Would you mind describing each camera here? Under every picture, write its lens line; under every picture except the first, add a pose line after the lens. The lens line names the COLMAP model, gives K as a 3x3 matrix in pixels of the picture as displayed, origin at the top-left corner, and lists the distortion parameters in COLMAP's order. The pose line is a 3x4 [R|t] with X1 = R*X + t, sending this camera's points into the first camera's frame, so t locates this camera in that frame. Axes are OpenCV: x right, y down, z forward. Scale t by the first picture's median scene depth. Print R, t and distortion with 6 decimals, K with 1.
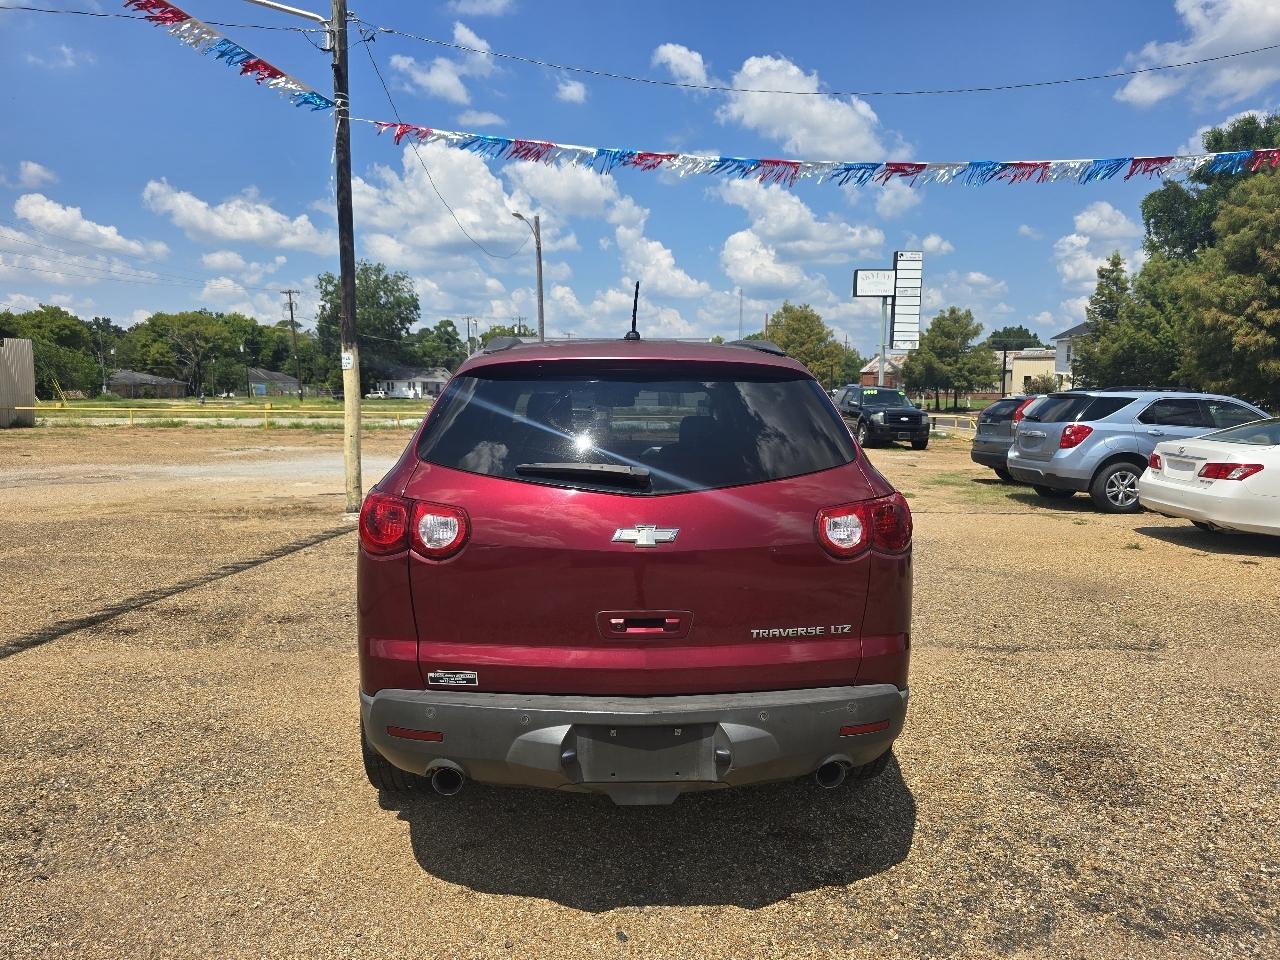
lens RADIAL K [[906.9, 0, 640.0], [0, 906.9, 480.0], [0, 0, 1]] dist [0.056866, -0.067188]
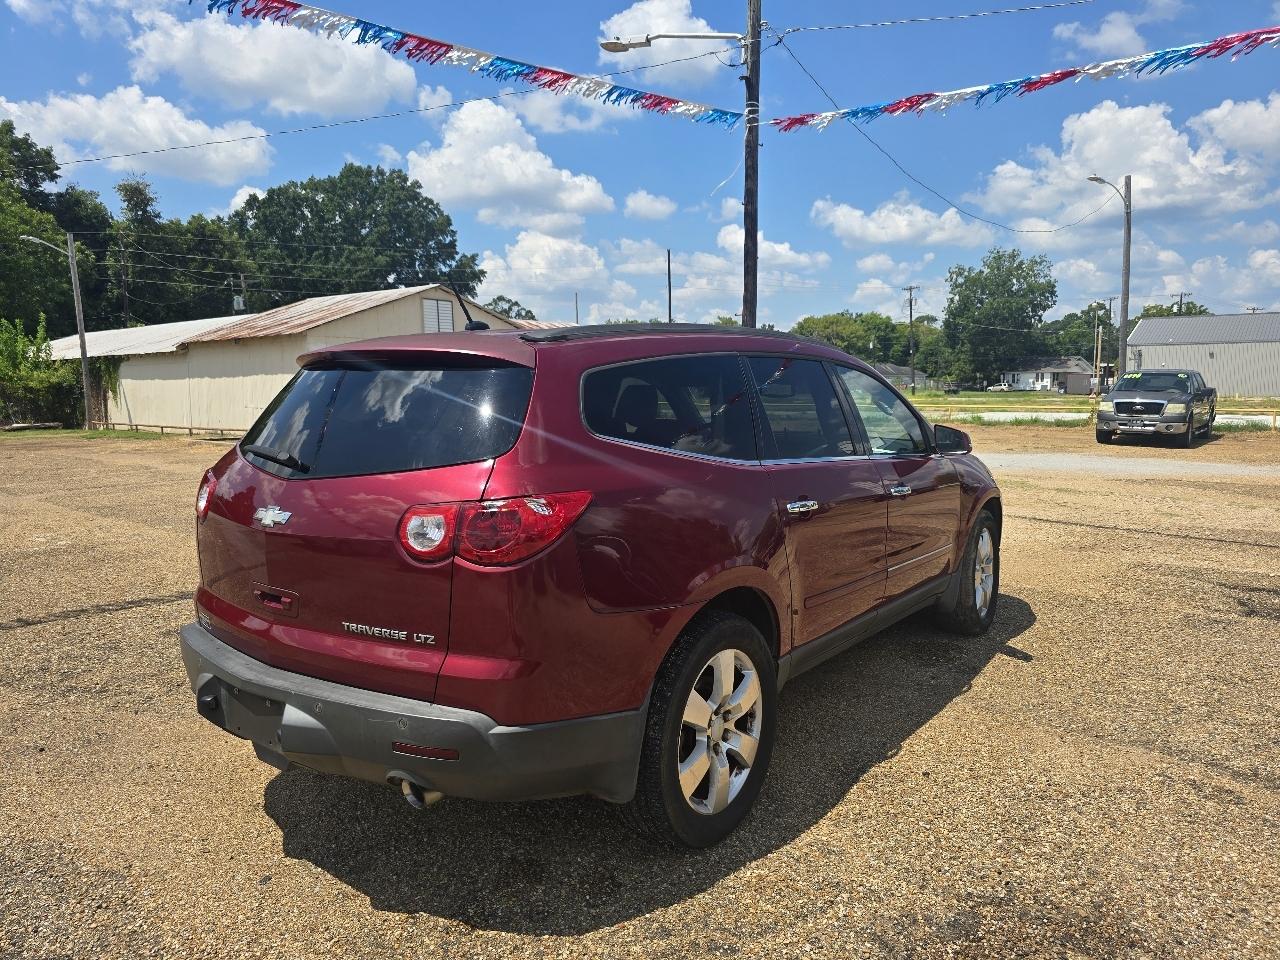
lens RADIAL K [[895.4, 0, 608.4], [0, 895.4, 475.8], [0, 0, 1]] dist [0.042802, -0.061056]
pose [[0.733893, 0.056098, -0.676945, 0.087989], [-0.053536, 0.998261, 0.024685, -0.002926], [0.677152, 0.018125, 0.735620, 0.042237]]
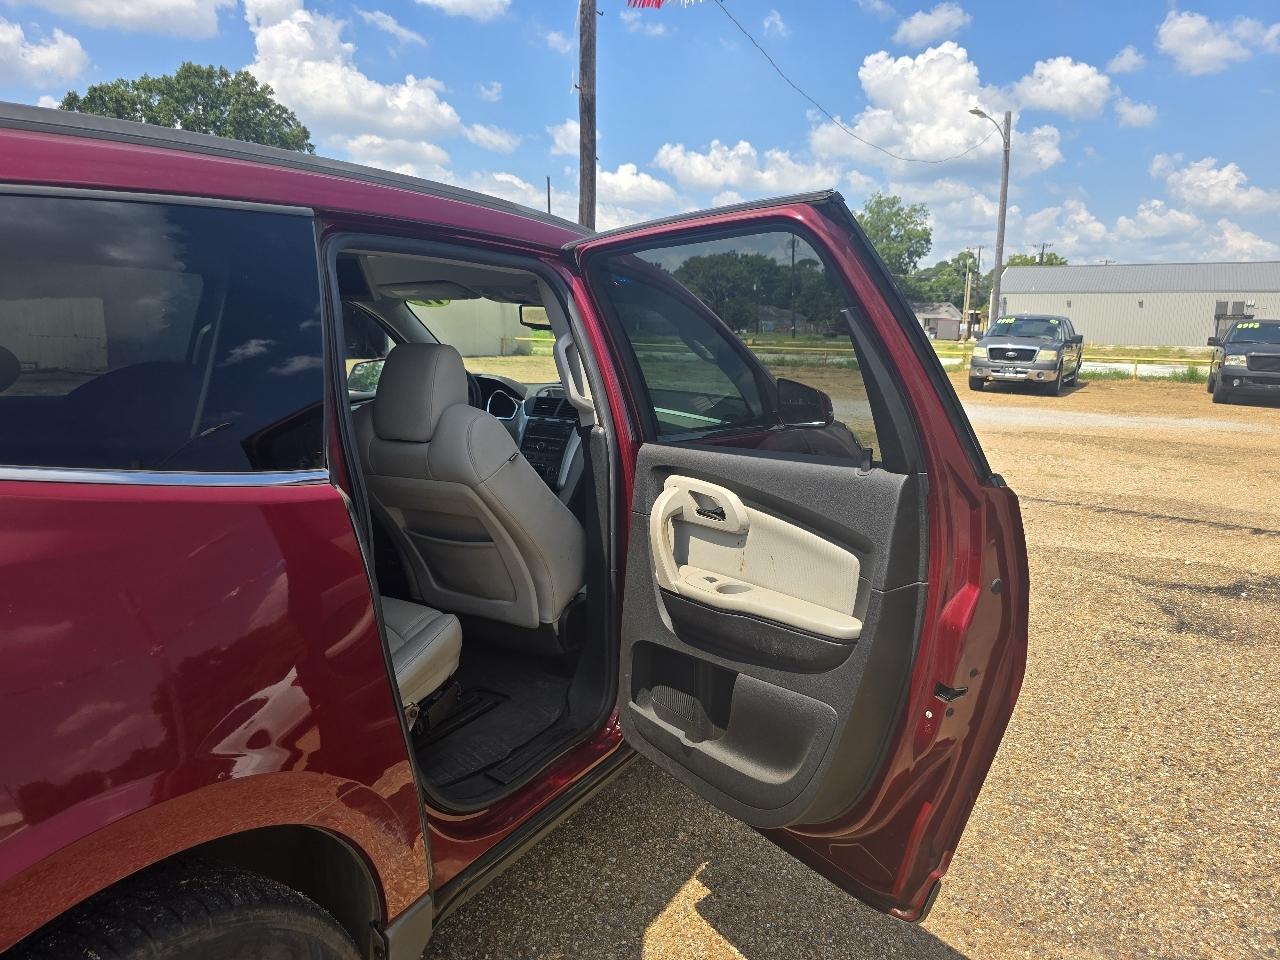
lens RADIAL K [[871.0, 0, 630.7], [0, 871.0, 475.2], [0, 0, 1]] dist [0.072464, -0.122656]
pose [[0.821370, 0.102337, -0.561141, 0.065385], [-0.064440, 0.994124, 0.086976, -0.007453], [0.566744, -0.035280, 0.823138, 0.104986]]
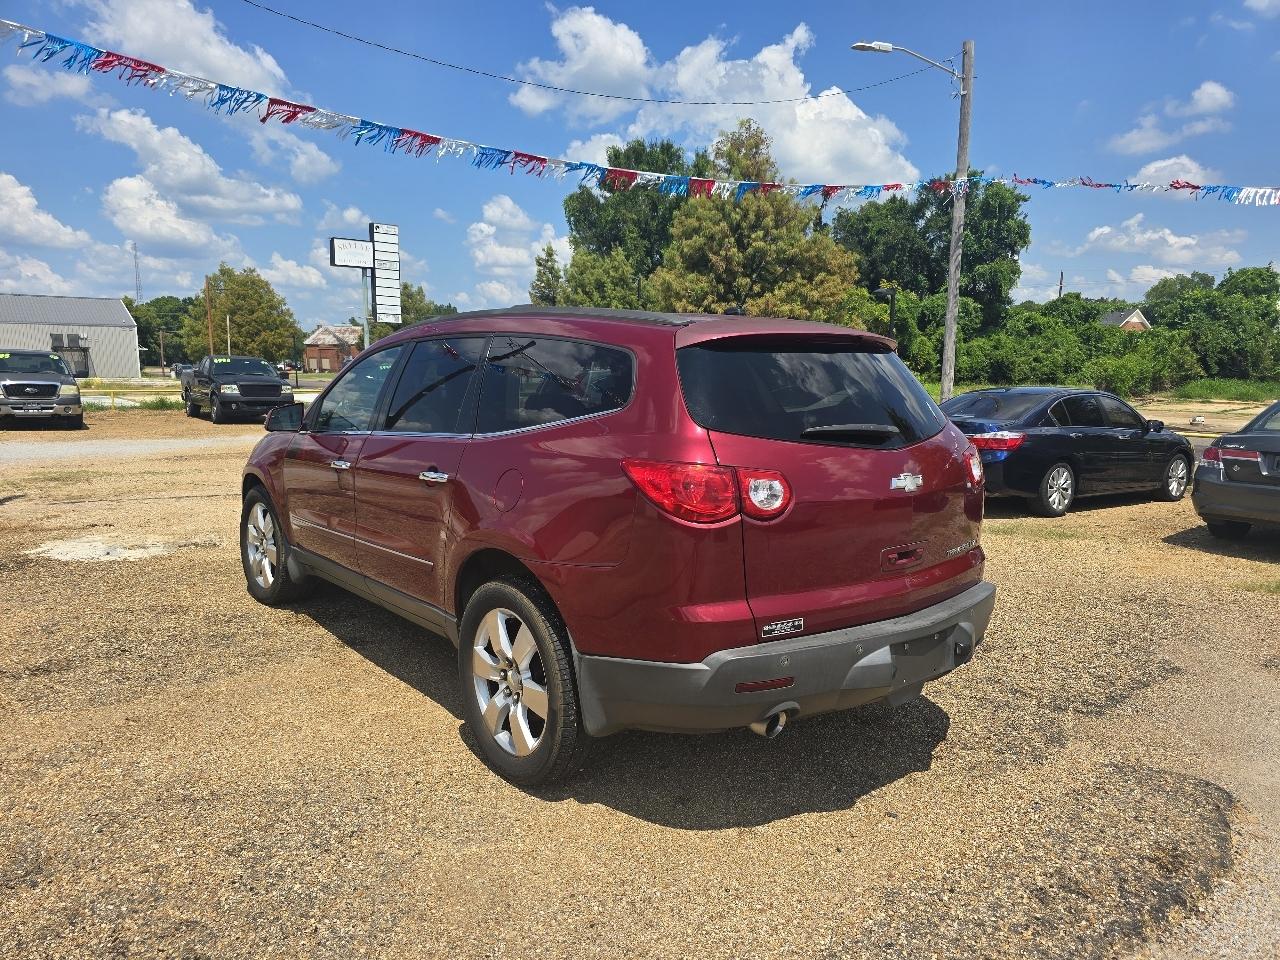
lens RADIAL K [[898.4, 0, 667.3], [0, 898.4, 483.4], [0, 0, 1]] dist [0.042645, -0.040776]
pose [[0.784821, -0.075676, 0.615085, -0.084333], [0.055078, 0.997106, 0.052400, -0.001373], [-0.617271, -0.007247, 0.786718, 0.022113]]
